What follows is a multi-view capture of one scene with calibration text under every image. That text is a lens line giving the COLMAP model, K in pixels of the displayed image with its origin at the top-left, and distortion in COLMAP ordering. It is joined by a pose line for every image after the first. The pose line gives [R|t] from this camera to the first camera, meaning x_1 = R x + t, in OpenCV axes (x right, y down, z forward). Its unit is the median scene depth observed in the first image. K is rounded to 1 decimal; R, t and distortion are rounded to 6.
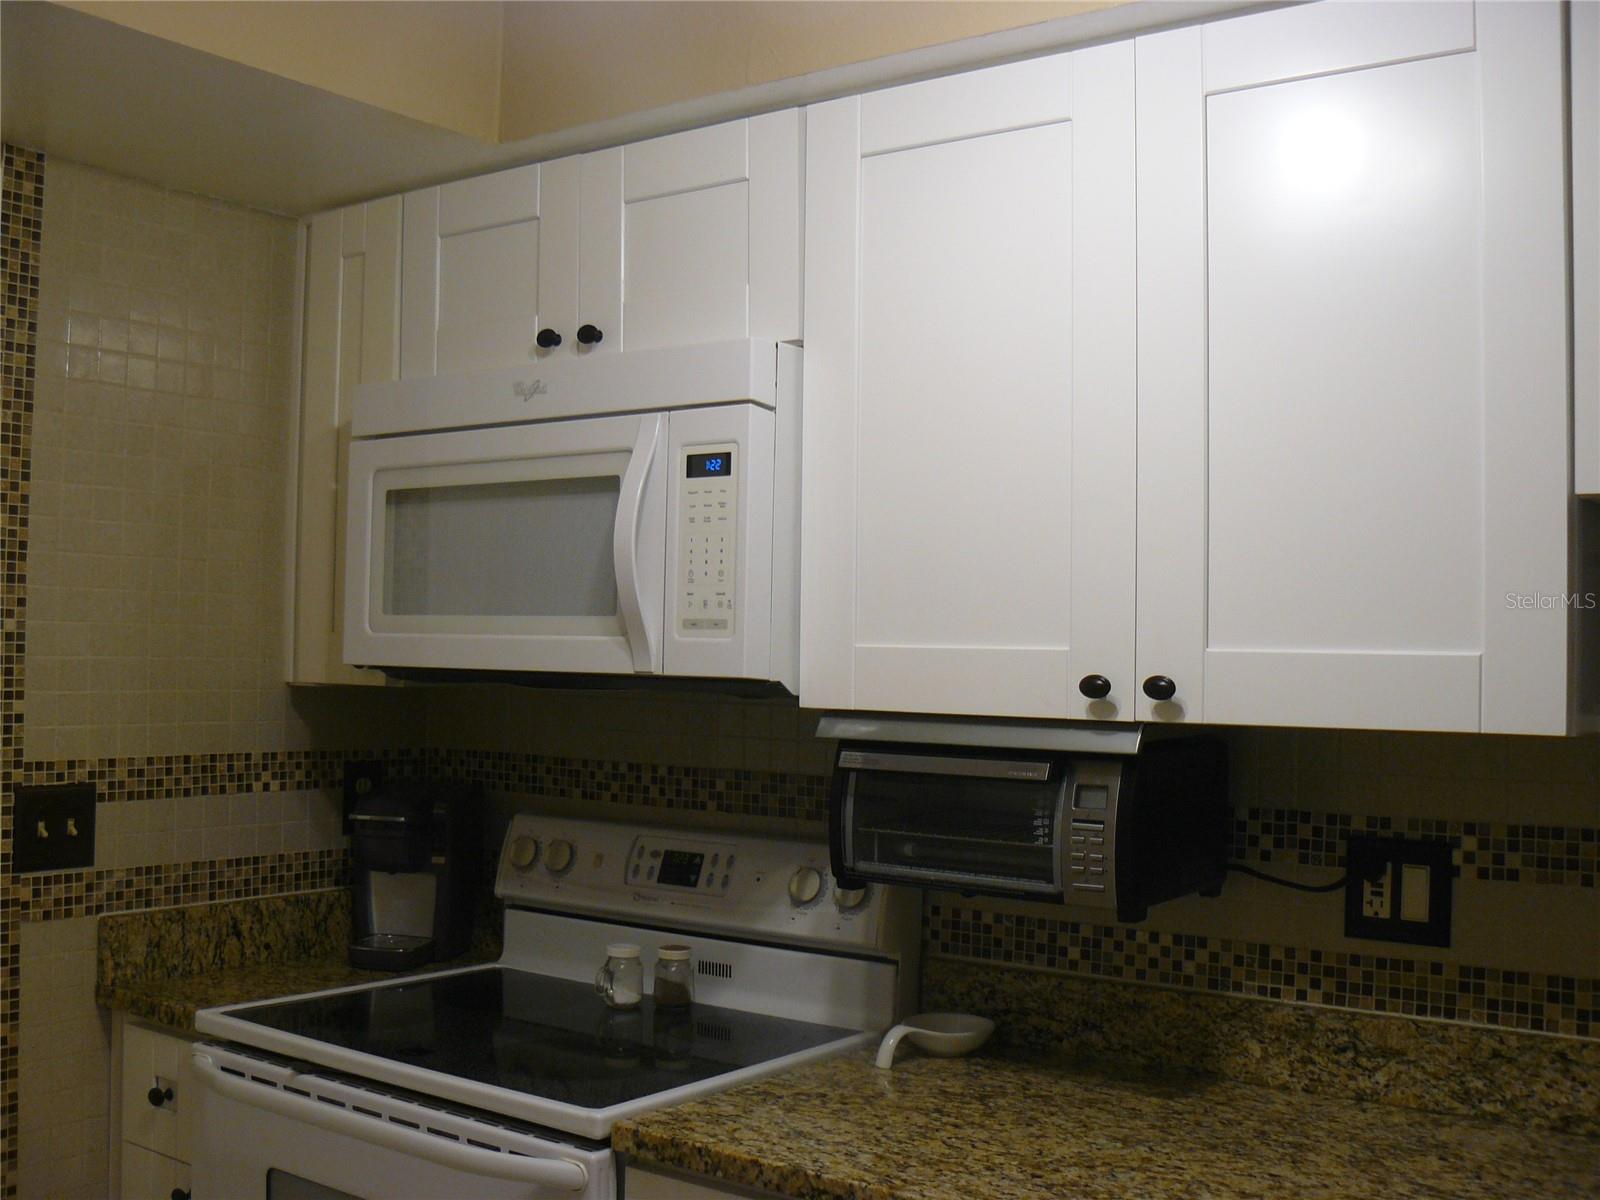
lens RADIAL K [[1696.9, 0, 795.2], [0, 1696.9, 606.4], [0, 0, 1]] dist [-0.079310, 0.000000]
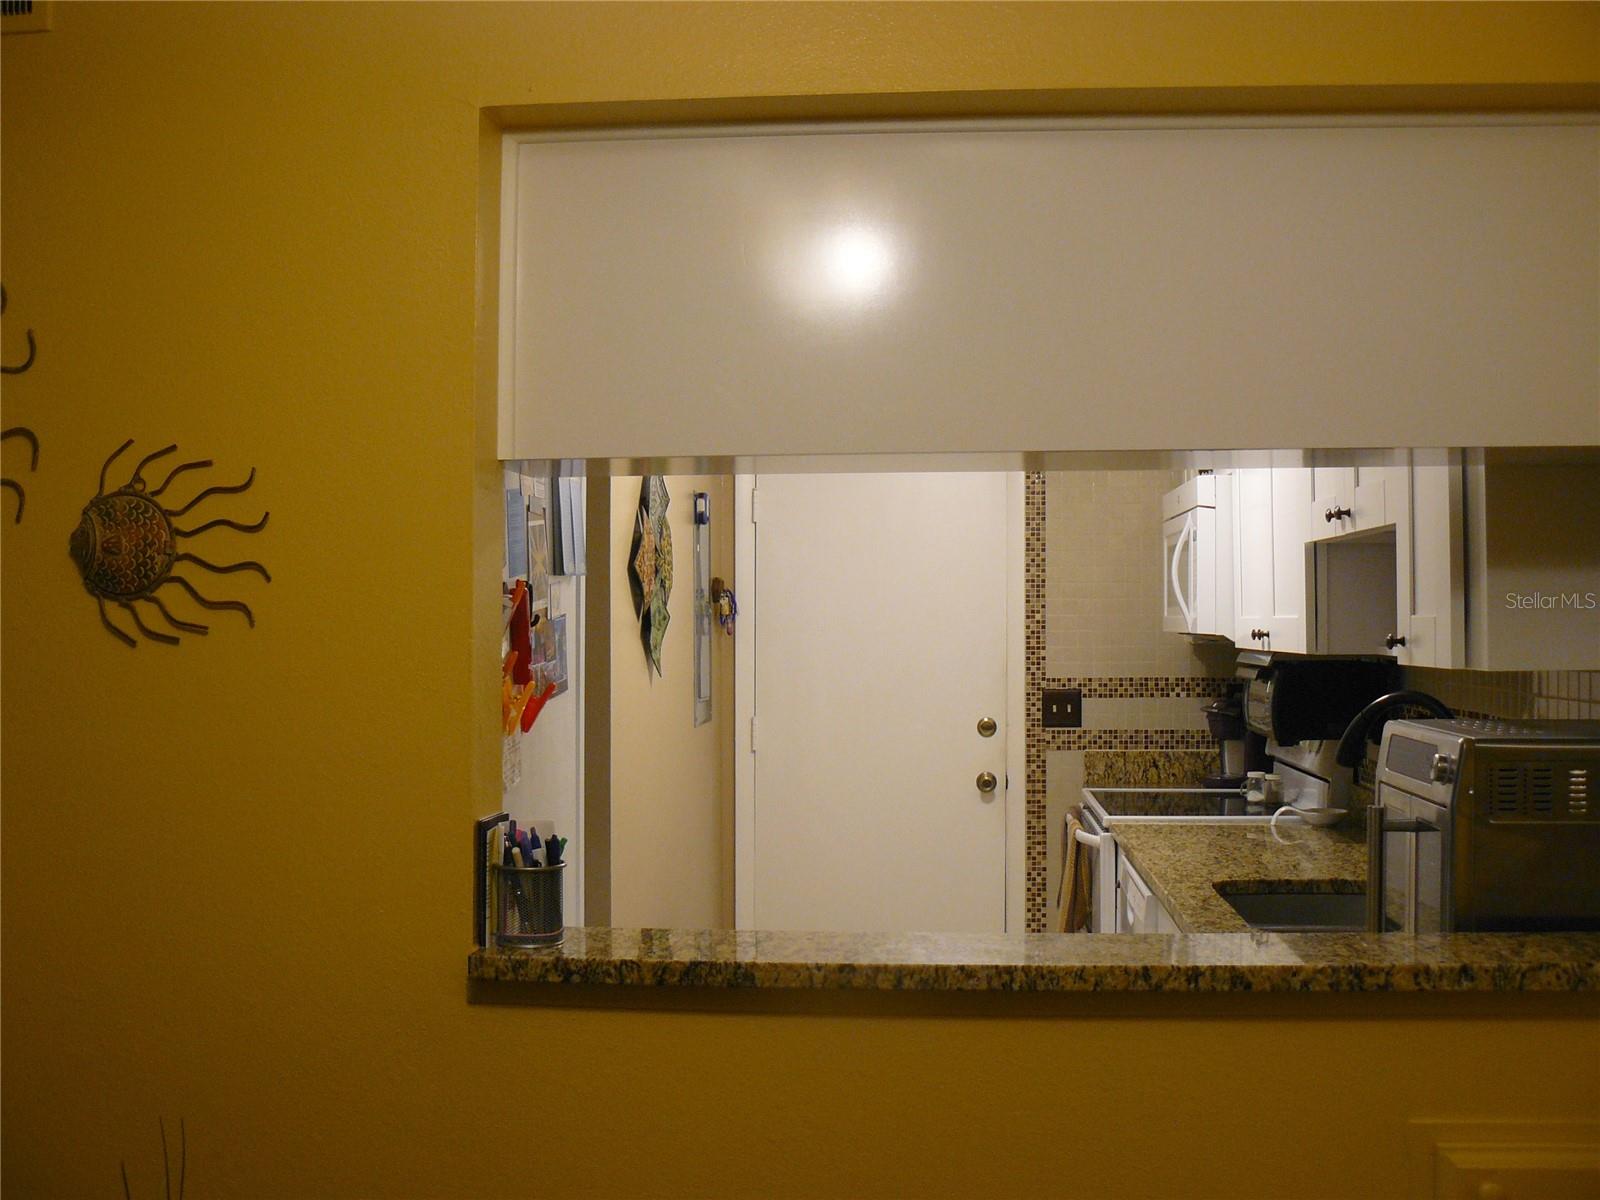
lens RADIAL K [[1696.9, 0, 800.5], [0, 1696.9, 601.0], [0, 0, 1]] dist [-0.079310, 0.000000]
pose [[0.525482, -0.032483, -0.850185, 1.141428], [0.037725, 0.999178, -0.014858, 0.010164], [0.849968, -0.024266, 0.526275, -0.414948]]
